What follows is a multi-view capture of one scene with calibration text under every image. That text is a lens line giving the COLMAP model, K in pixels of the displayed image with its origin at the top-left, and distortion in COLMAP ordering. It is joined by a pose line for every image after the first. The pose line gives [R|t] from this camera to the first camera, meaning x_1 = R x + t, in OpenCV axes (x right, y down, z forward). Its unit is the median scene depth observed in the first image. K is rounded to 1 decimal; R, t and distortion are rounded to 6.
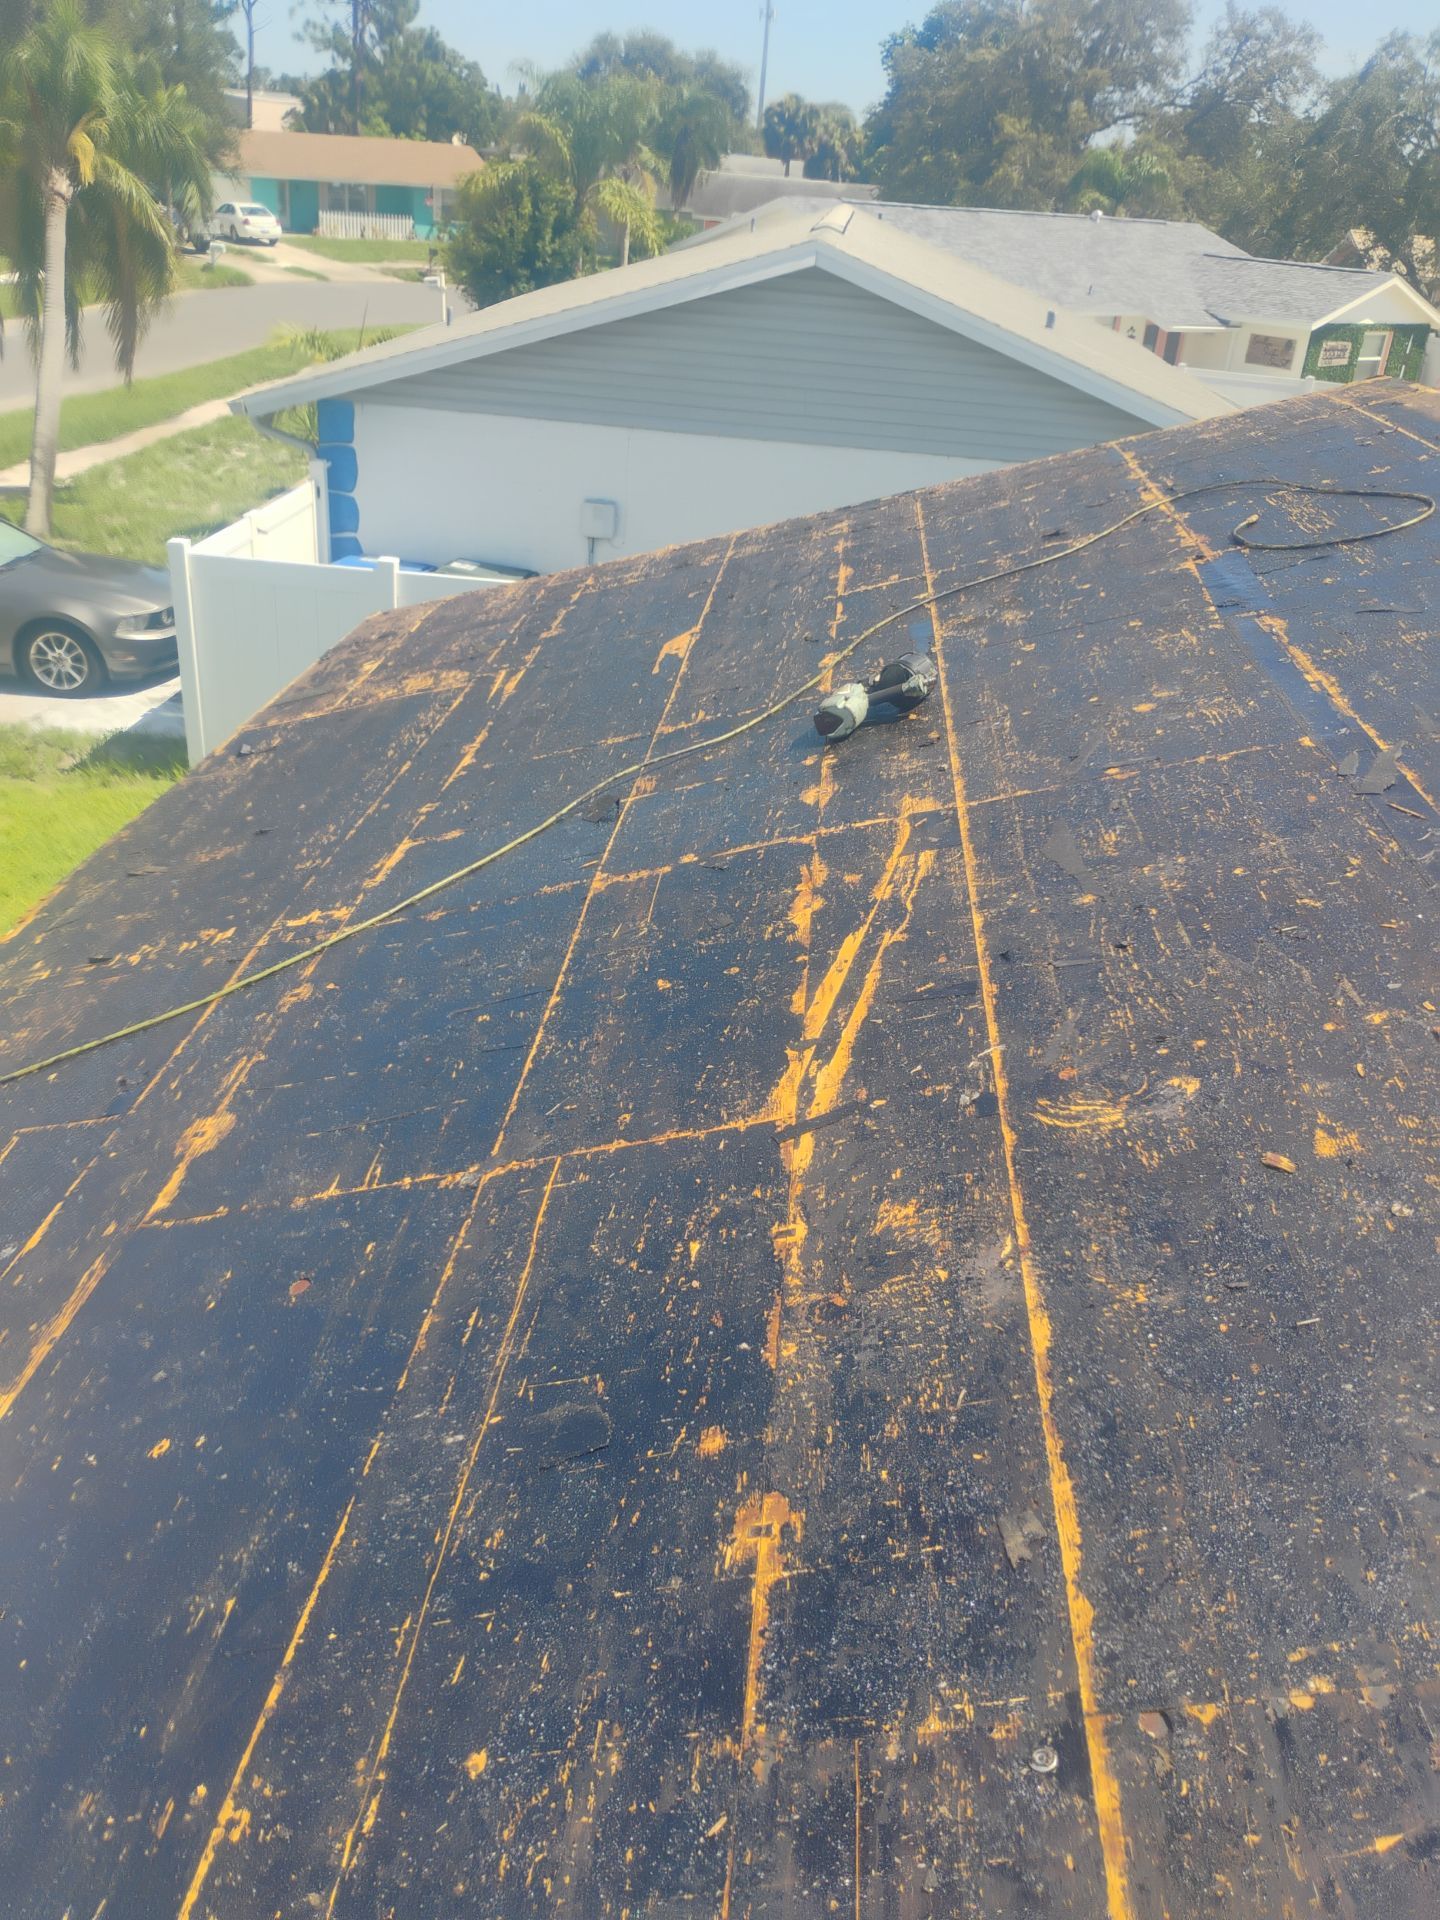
lens RADIAL K [[1650.7, 0, 720.0], [0, 1650.7, 960.0], [0, 0, 1]] dist [0.070286, -0.063275]
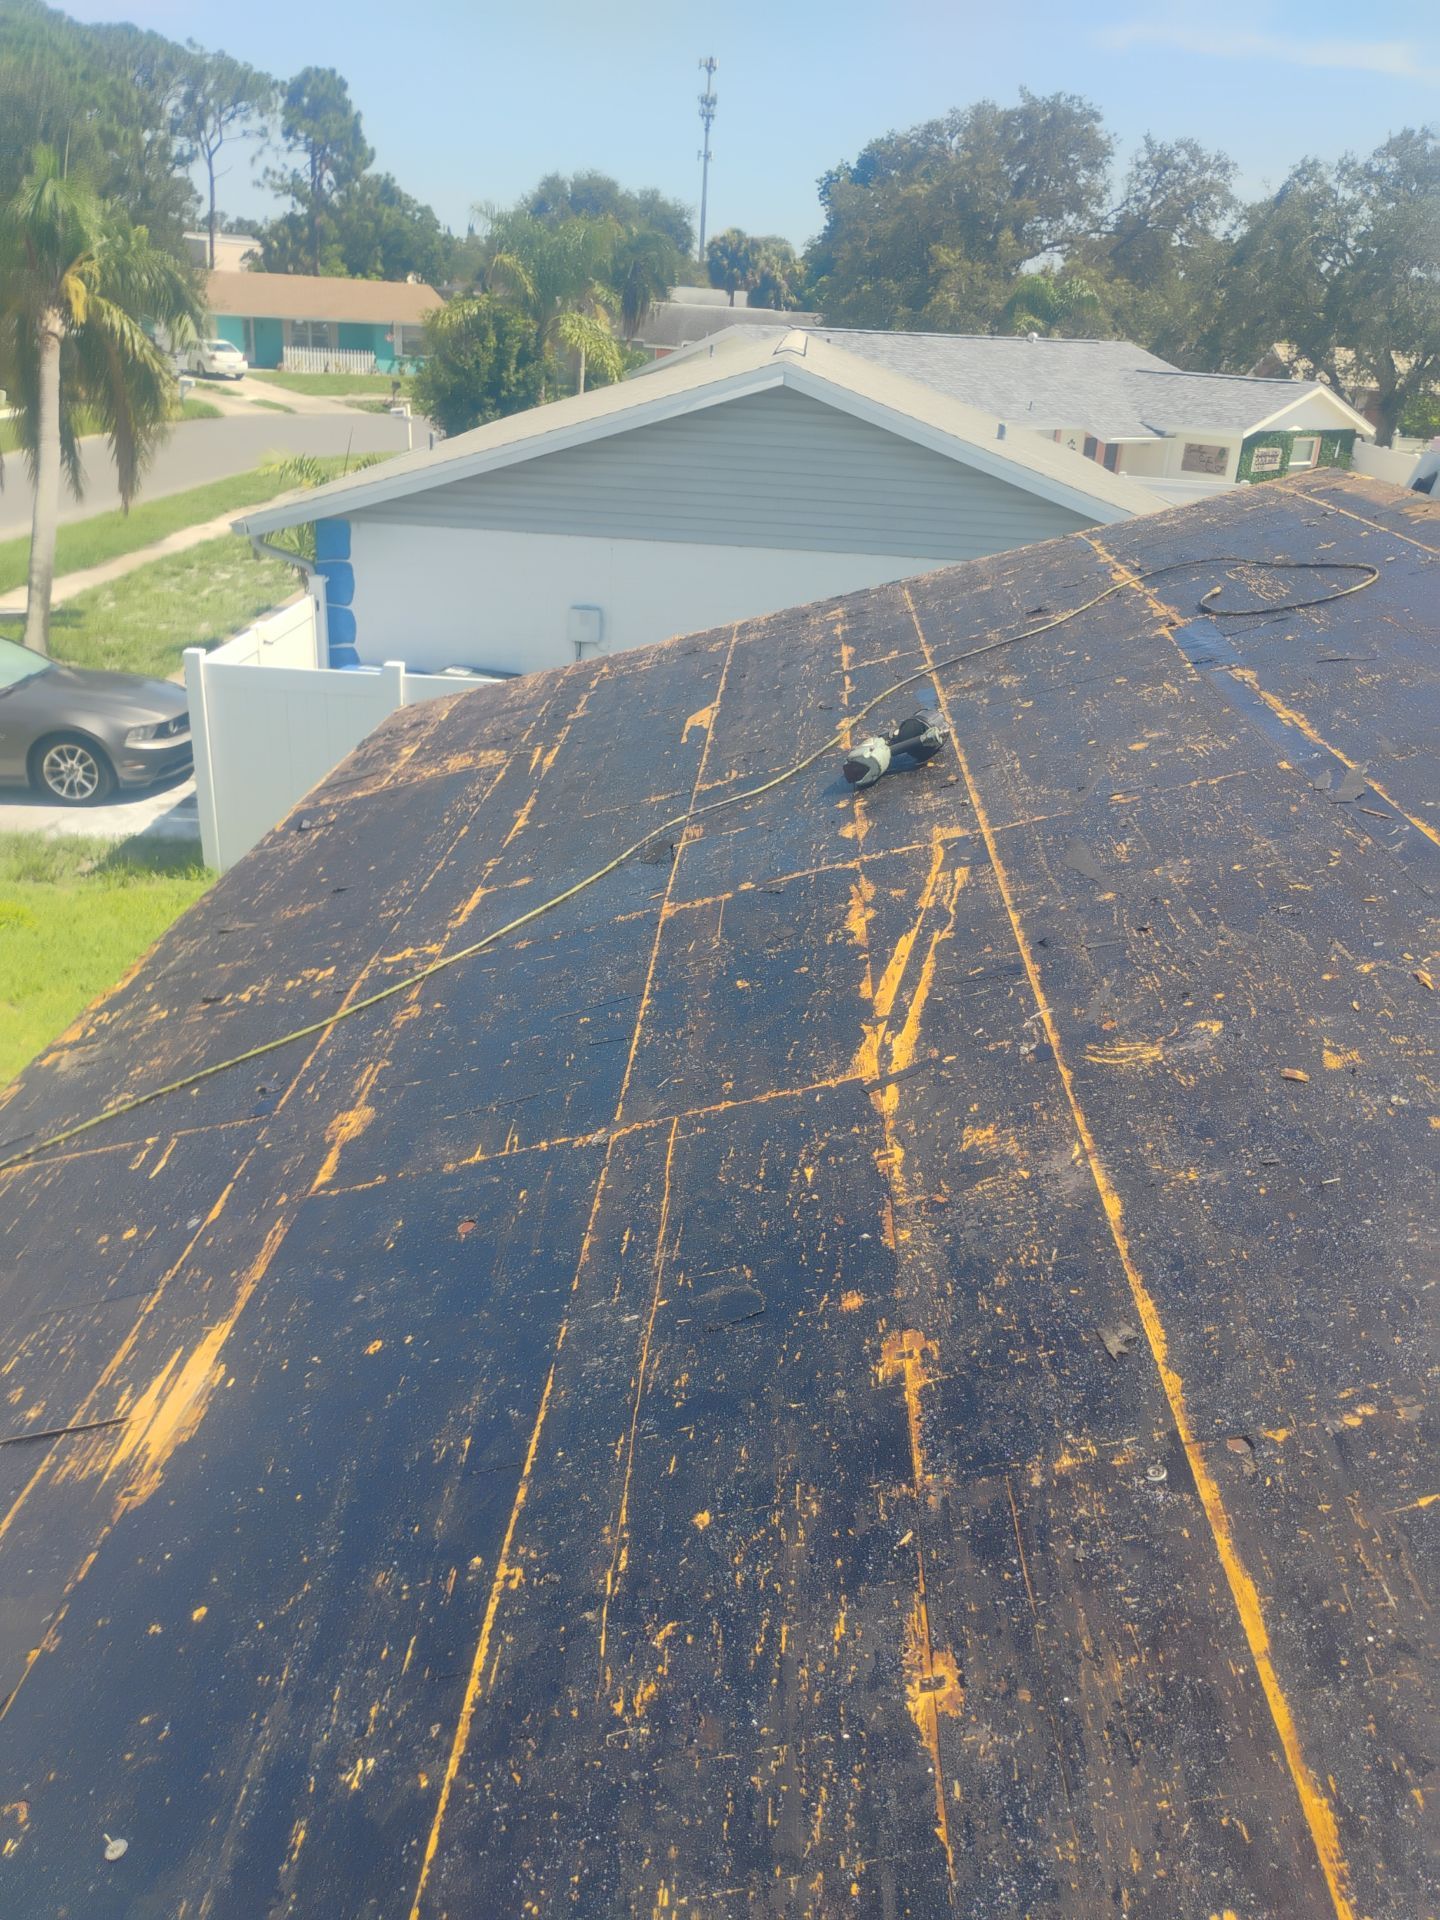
lens RADIAL K [[1700.0, 0, 720.0], [0, 1700.0, 960.0], [0, 0, 1]] dist [0.066533, 0.003037]
pose [[0.998935, -0.033443, 0.031789, -0.070037], [0.035763, 0.996506, -0.075472, 0.069799], [-0.029154, 0.076528, 0.996641, -0.138722]]
